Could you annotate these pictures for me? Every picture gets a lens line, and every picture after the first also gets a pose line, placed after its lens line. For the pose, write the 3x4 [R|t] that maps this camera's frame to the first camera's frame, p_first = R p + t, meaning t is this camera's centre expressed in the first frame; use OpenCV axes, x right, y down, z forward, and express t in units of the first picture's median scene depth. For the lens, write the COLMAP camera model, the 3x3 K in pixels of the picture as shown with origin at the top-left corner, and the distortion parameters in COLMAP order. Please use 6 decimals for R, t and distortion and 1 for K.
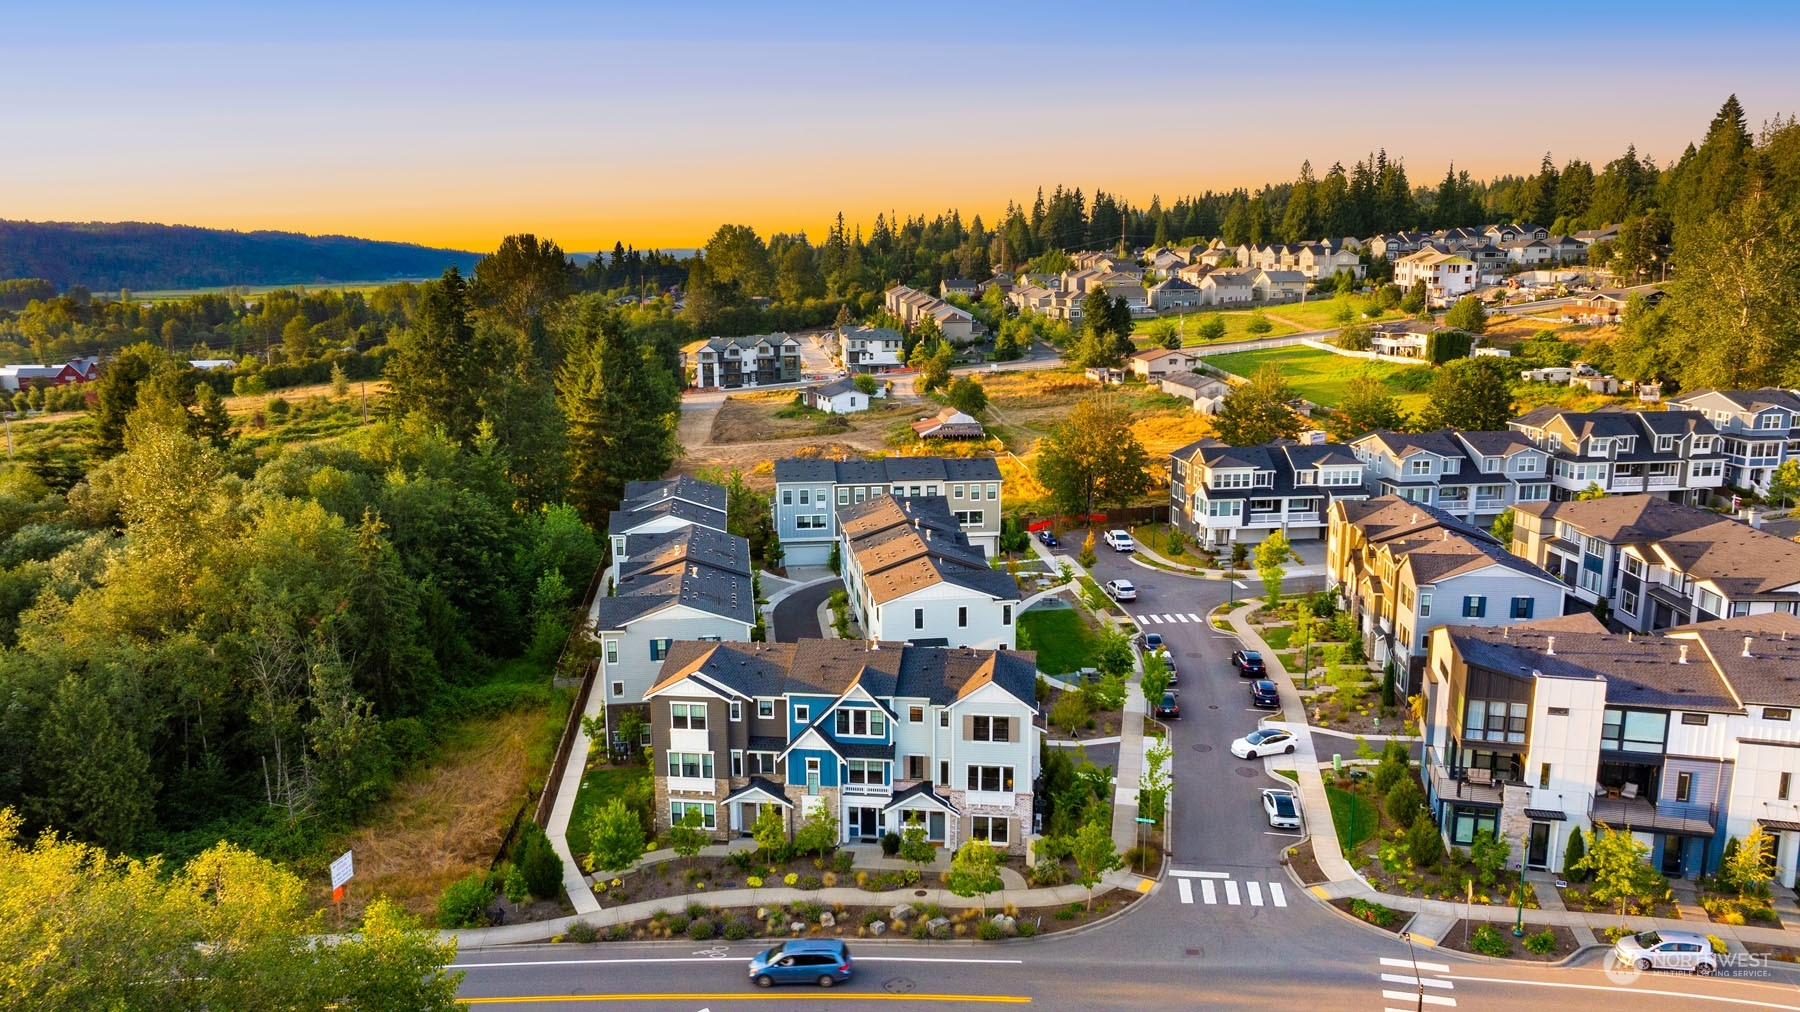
lens RADIAL K [[1260.5, 0, 892.3], [0, 1260.5, 500.8], [0, 0, 1]] dist [-0.022200, 0.010333]
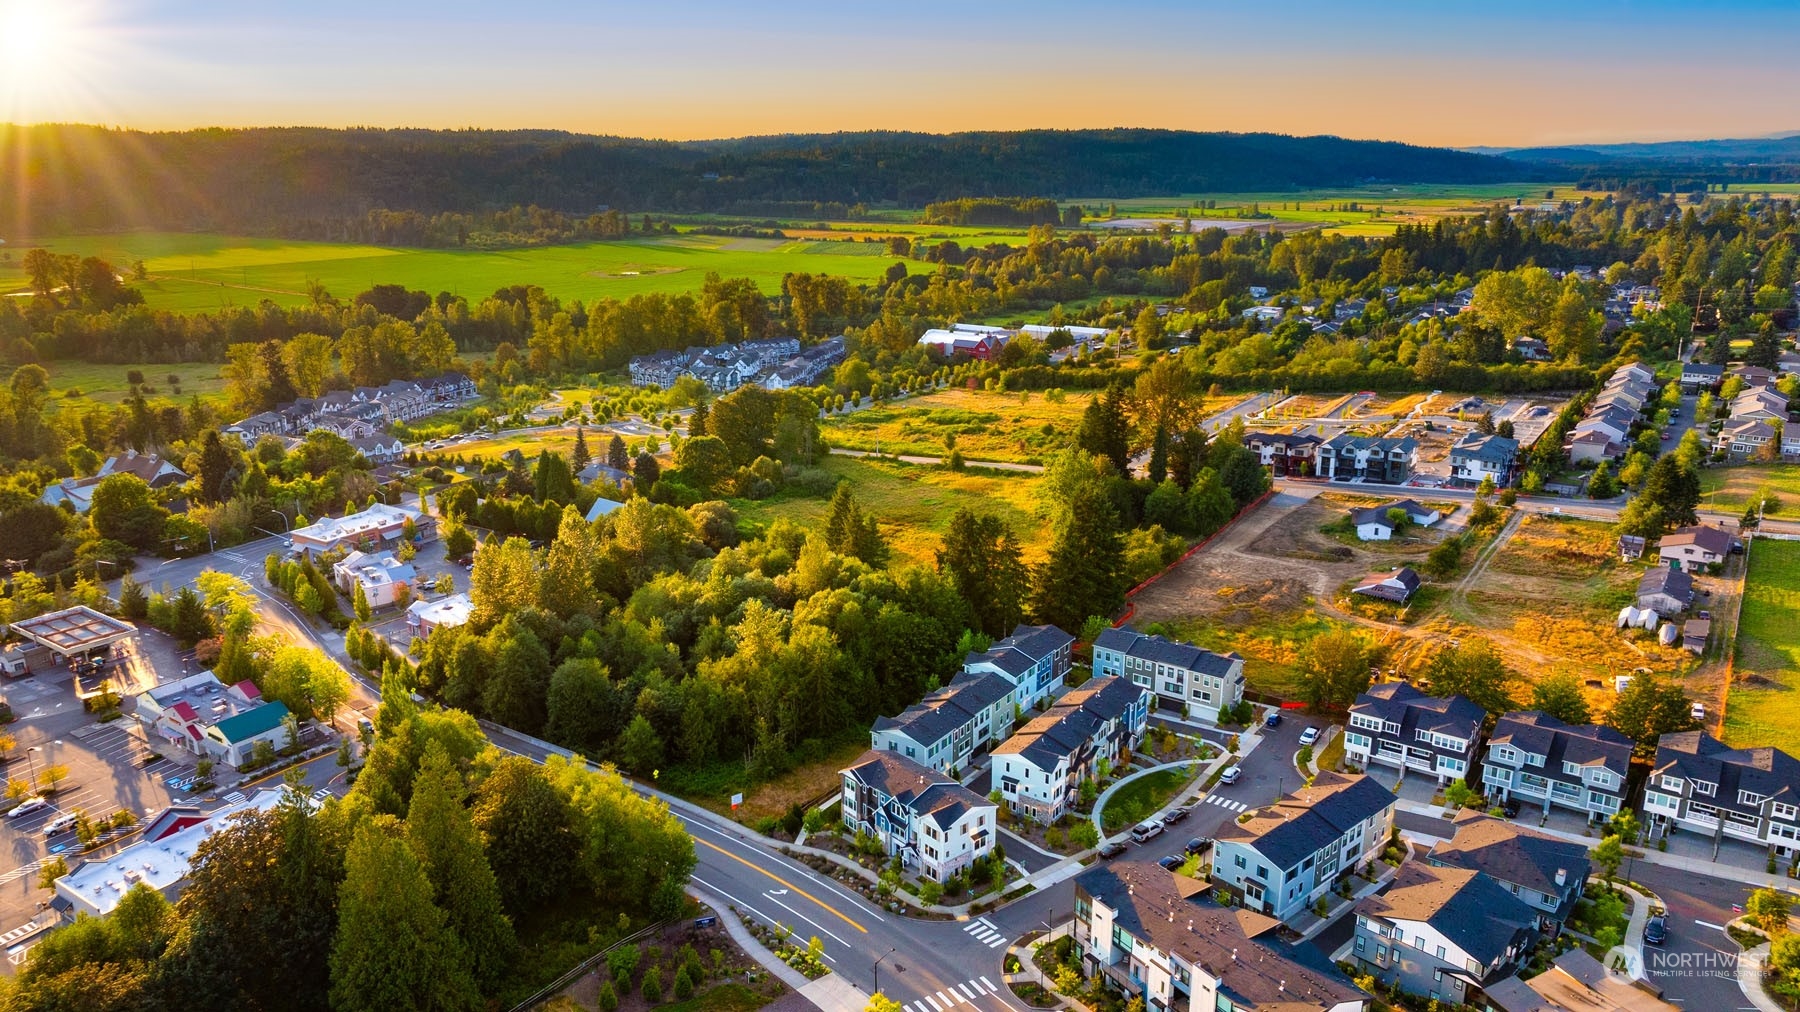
lens RADIAL K [[1260.5, 0, 888.0], [0, 1260.5, 506.1], [0, 0, 1]] dist [-0.022200, 0.010333]
pose [[0.737114, 0.186433, -0.649543, 0.919510], [-0.127677, 0.982301, 0.137052, -0.471614], [0.663598, -0.018092, 0.747871, -0.529133]]
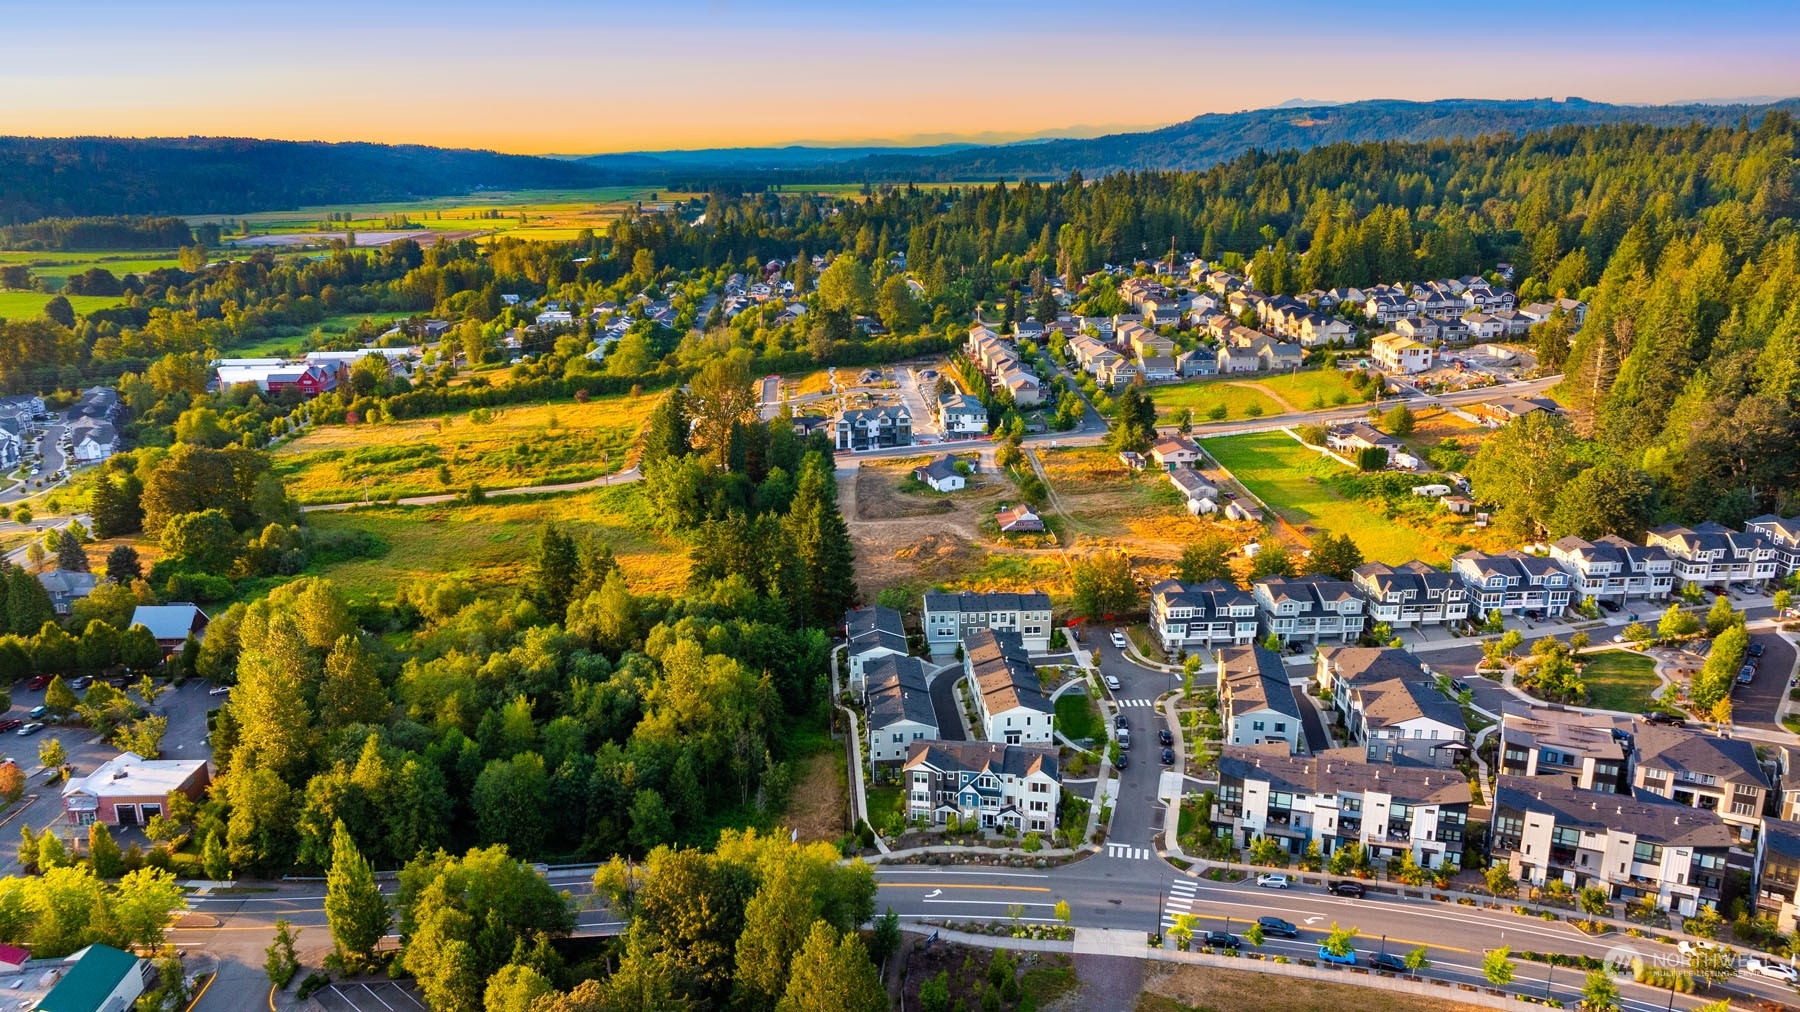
lens RADIAL K [[1260.5, 0, 888.1], [0, 1260.5, 502.3], [0, 0, 1]] dist [-0.022200, 0.010333]
pose [[0.998456, 0.015386, -0.053374, -0.064753], [-0.011077, 0.996725, 0.080107, -0.382441], [0.054432, -0.079392, 0.995356, -0.973245]]
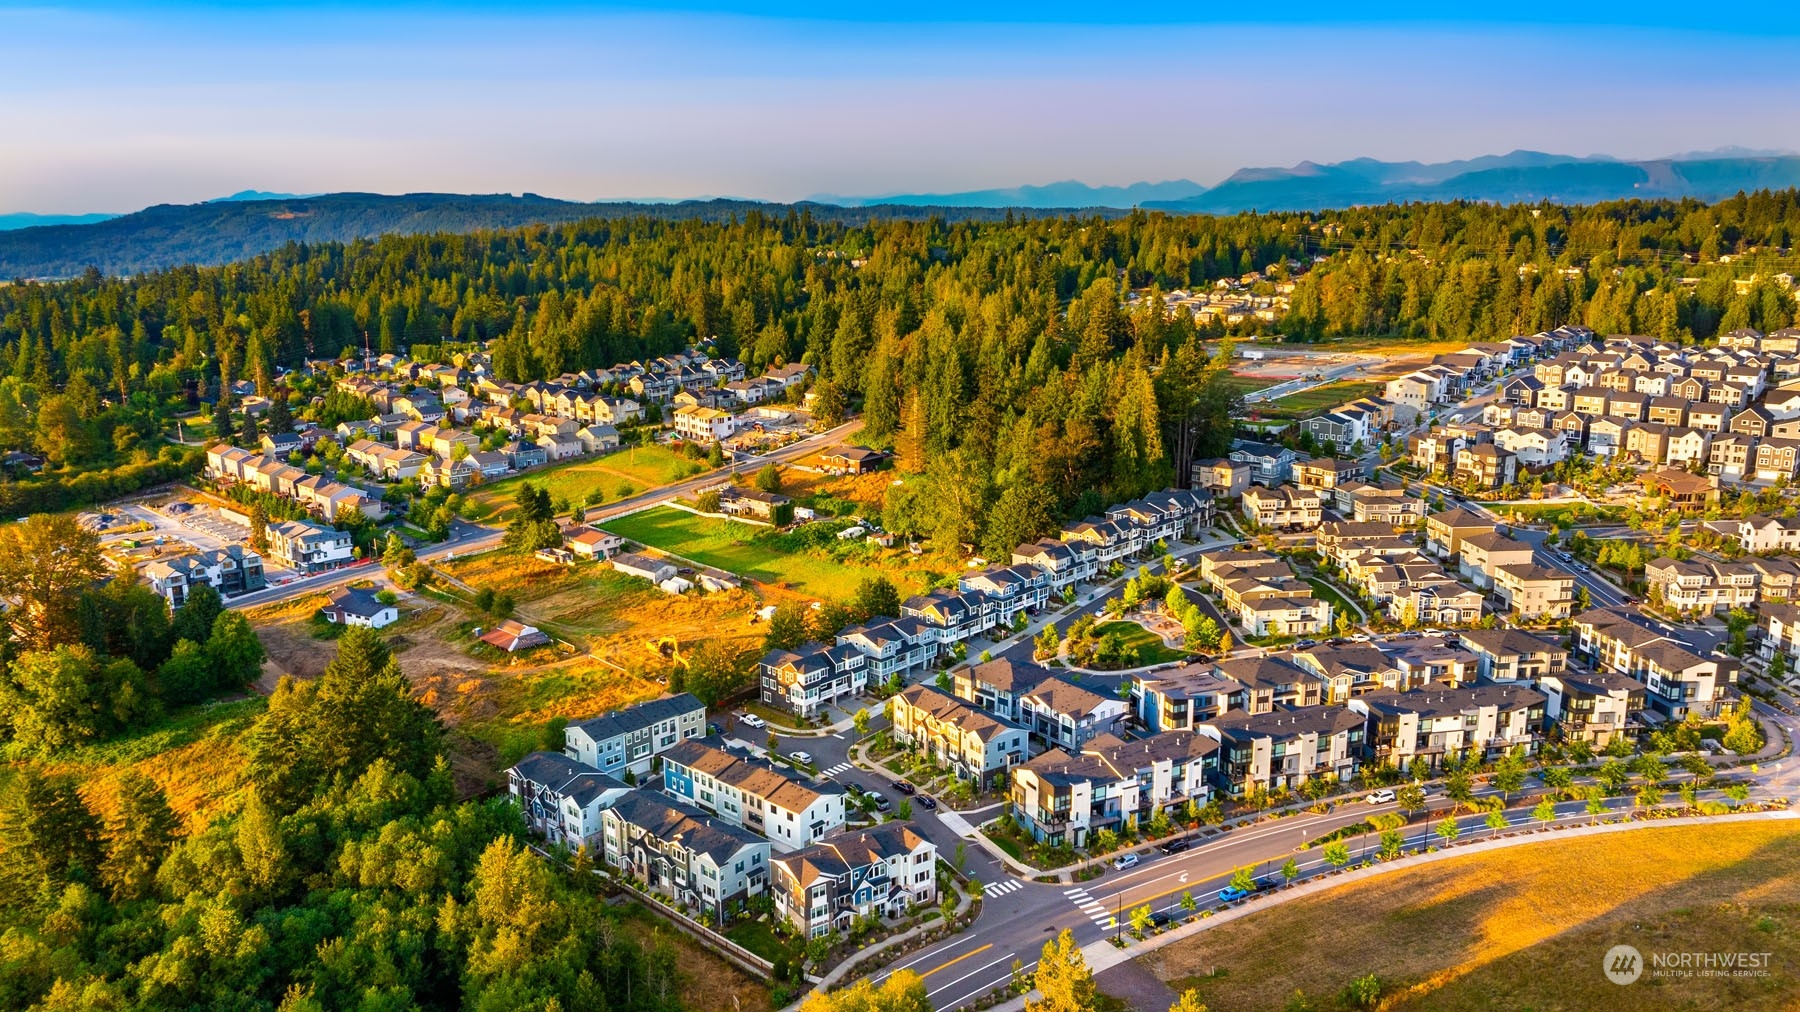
lens RADIAL K [[1260.5, 0, 884.3], [0, 1260.5, 506.7], [0, 0, 1]] dist [-0.022200, 0.010333]
pose [[0.761238, -0.134197, 0.634435, -0.964952], [0.125692, 0.990333, 0.058663, -0.440621], [-0.636174, 0.035087, 0.770747, -0.617027]]
